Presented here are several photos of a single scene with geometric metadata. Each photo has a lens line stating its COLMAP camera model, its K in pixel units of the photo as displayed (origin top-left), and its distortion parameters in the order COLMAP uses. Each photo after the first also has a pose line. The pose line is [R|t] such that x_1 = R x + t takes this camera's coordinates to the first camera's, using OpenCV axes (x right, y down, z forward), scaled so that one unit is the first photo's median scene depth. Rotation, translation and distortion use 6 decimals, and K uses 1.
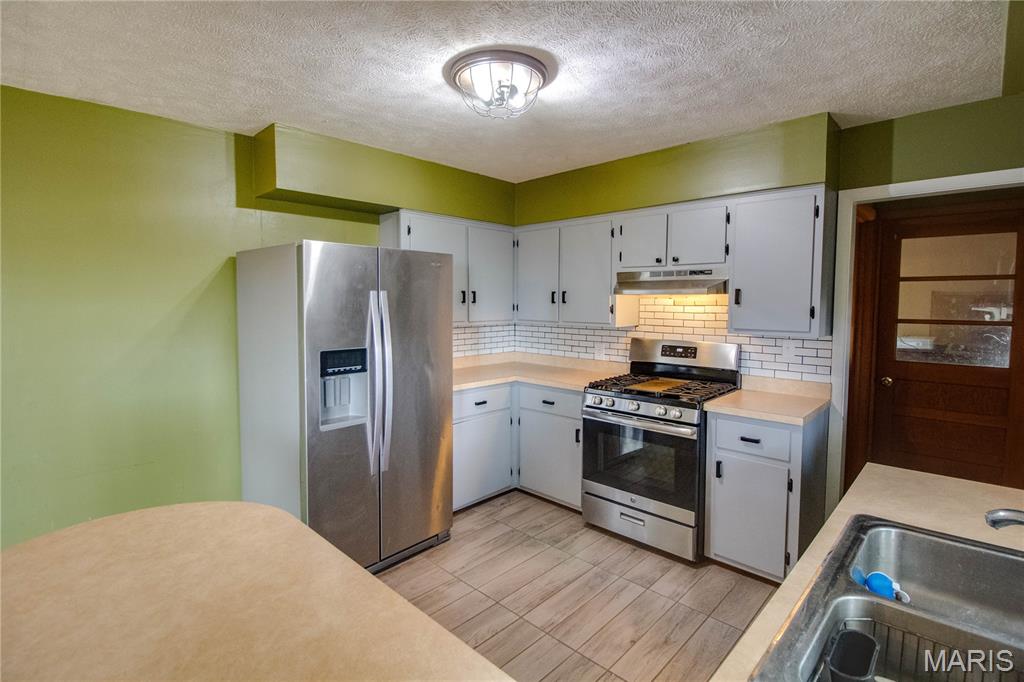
lens RADIAL K [[497.1, 0, 516.0], [0, 497.1, 329.6], [0, 0, 1]] dist [-0.005280, -0.010725]
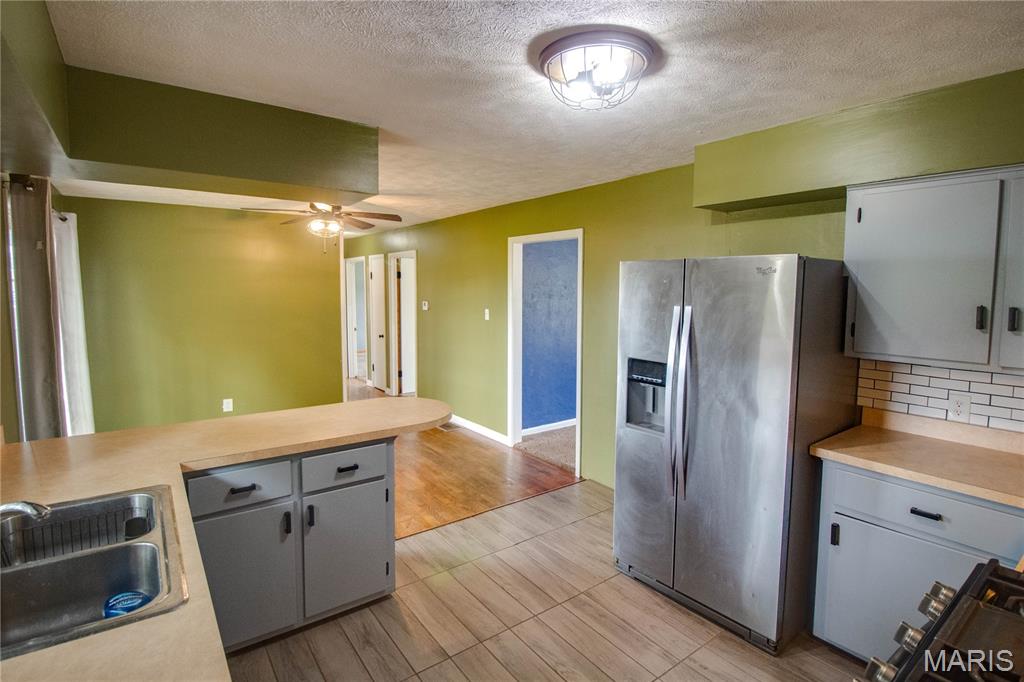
lens RADIAL K [[497.1, 0, 516.0], [0, 497.1, 329.6], [0, 0, 1]] dist [-0.005280, -0.010725]
pose [[-0.173240, 0.080004, -0.981625, 0.706871], [-0.062054, 0.993828, 0.091950, -0.101321], [0.982923, 0.076843, -0.167206, 0.867318]]
